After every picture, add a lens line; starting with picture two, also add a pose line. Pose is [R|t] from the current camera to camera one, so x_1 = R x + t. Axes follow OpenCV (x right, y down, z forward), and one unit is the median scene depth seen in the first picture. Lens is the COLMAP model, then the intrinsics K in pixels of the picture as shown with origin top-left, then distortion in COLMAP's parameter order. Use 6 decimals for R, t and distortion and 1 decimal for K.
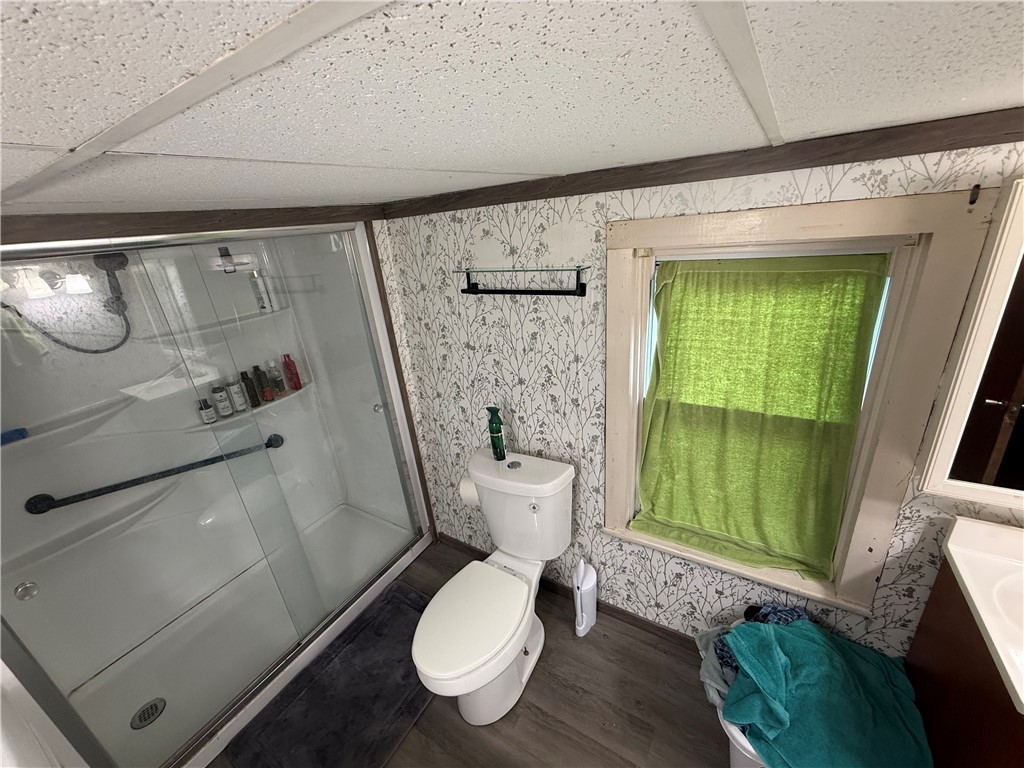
lens RADIAL K [[413.8, 0, 509.4], [0, 413.8, 386.4], [0, 0, 1]] dist [0.000654, 0.000402]
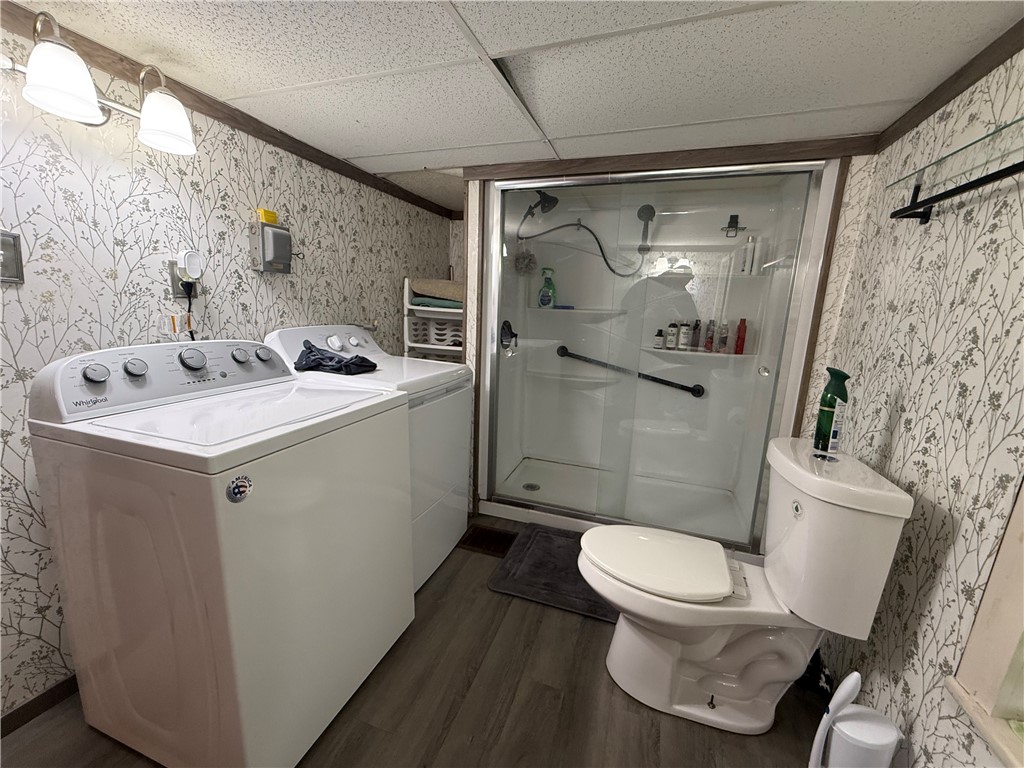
lens RADIAL K [[413.8, 0, 509.4], [0, 413.8, 386.4], [0, 0, 1]] dist [0.000654, 0.000402]
pose [[0.205174, 0.290617, -0.934583, 0.467096], [-0.413929, 0.891060, 0.186211, 0.161181], [0.886886, 0.348645, 0.303117, 0.276285]]
